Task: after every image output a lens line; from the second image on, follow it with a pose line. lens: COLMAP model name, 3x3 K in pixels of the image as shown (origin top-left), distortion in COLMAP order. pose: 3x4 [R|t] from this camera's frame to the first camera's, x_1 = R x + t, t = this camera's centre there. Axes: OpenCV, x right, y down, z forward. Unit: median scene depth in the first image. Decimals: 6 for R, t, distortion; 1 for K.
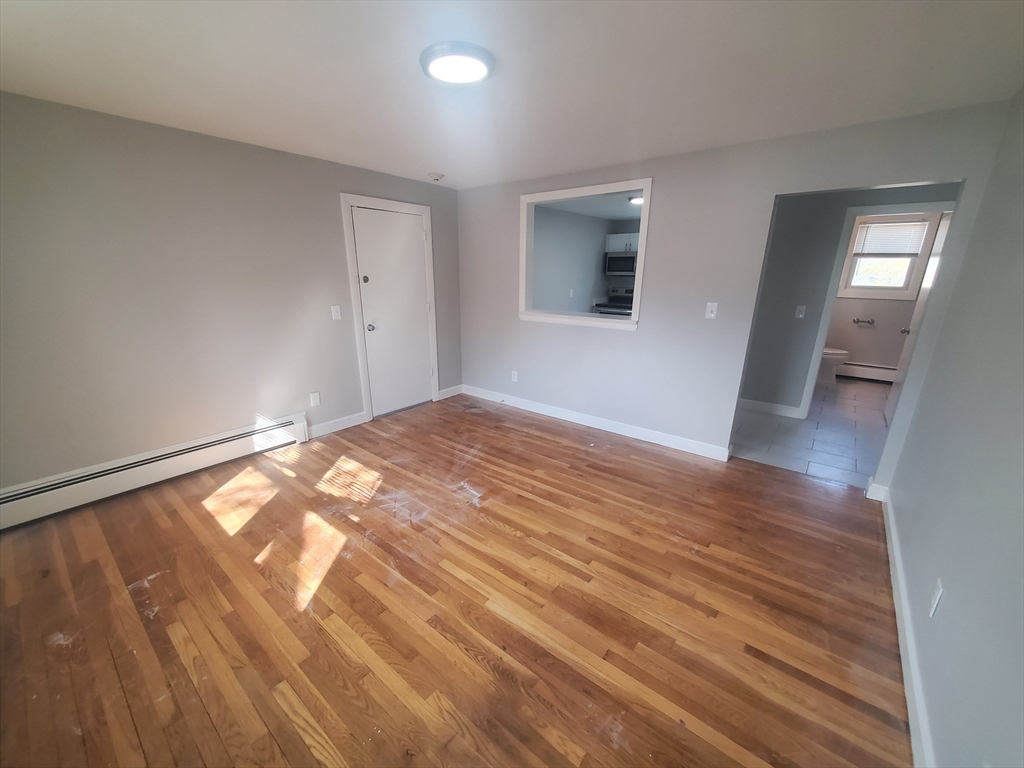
lens RADIAL K [[406.6, 0, 506.1], [0, 406.6, 396.6], [0, 0, 1]] dist [-0.000607, -0.000031]
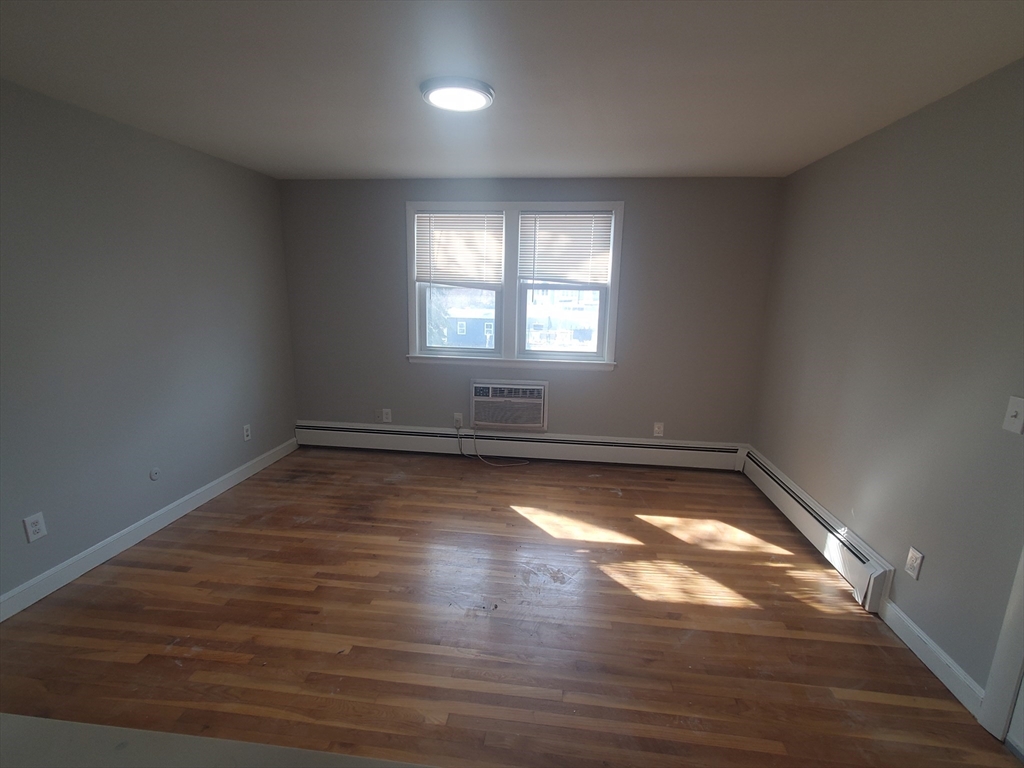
lens RADIAL K [[502.8, 0, 505.7], [0, 502.8, 401.1], [0, 0, 1]] dist [0.002146, 0.001519]
pose [[-0.847608, 0.093145, -0.522384, 0.349288], [-0.181500, 0.874197, 0.450374, -0.501131], [0.498617, 0.476553, -0.724071, 1.603322]]
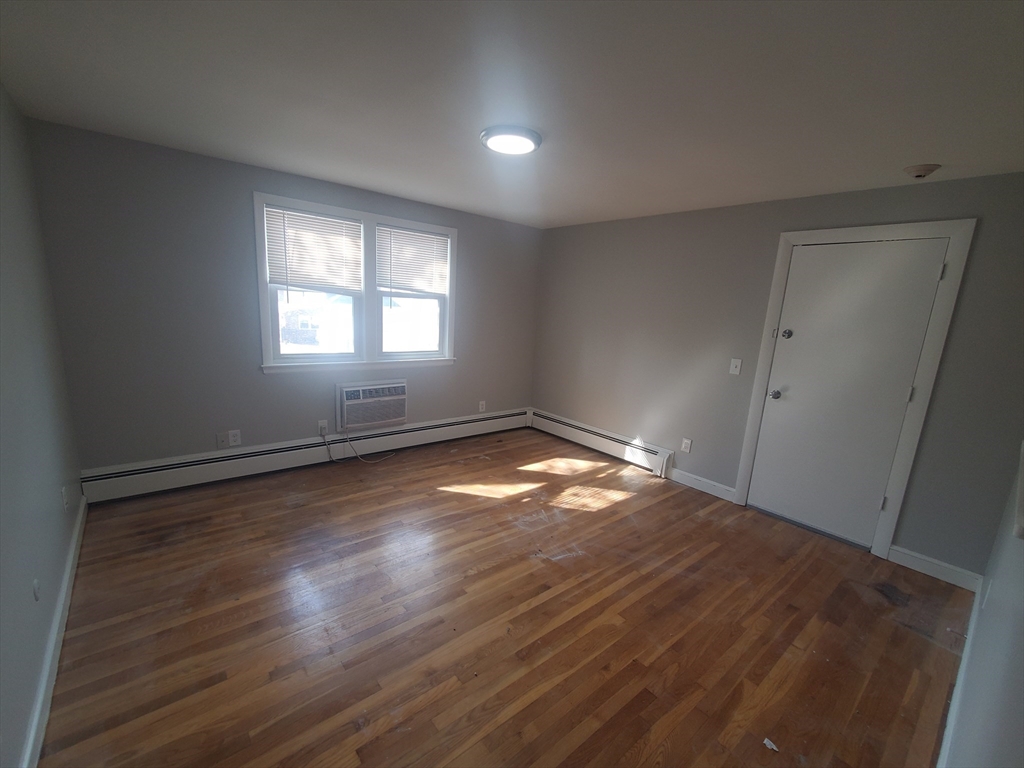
lens RADIAL K [[437.5, 0, 509.4], [0, 437.5, 399.1], [0, 0, 1]] dist [0.001472, 0.000447]
pose [[-0.186652, 0.189001, -0.964075, 0.887136], [-0.348873, 0.904609, 0.244888, -0.297927], [0.918394, 0.382049, -0.102910, 0.980518]]
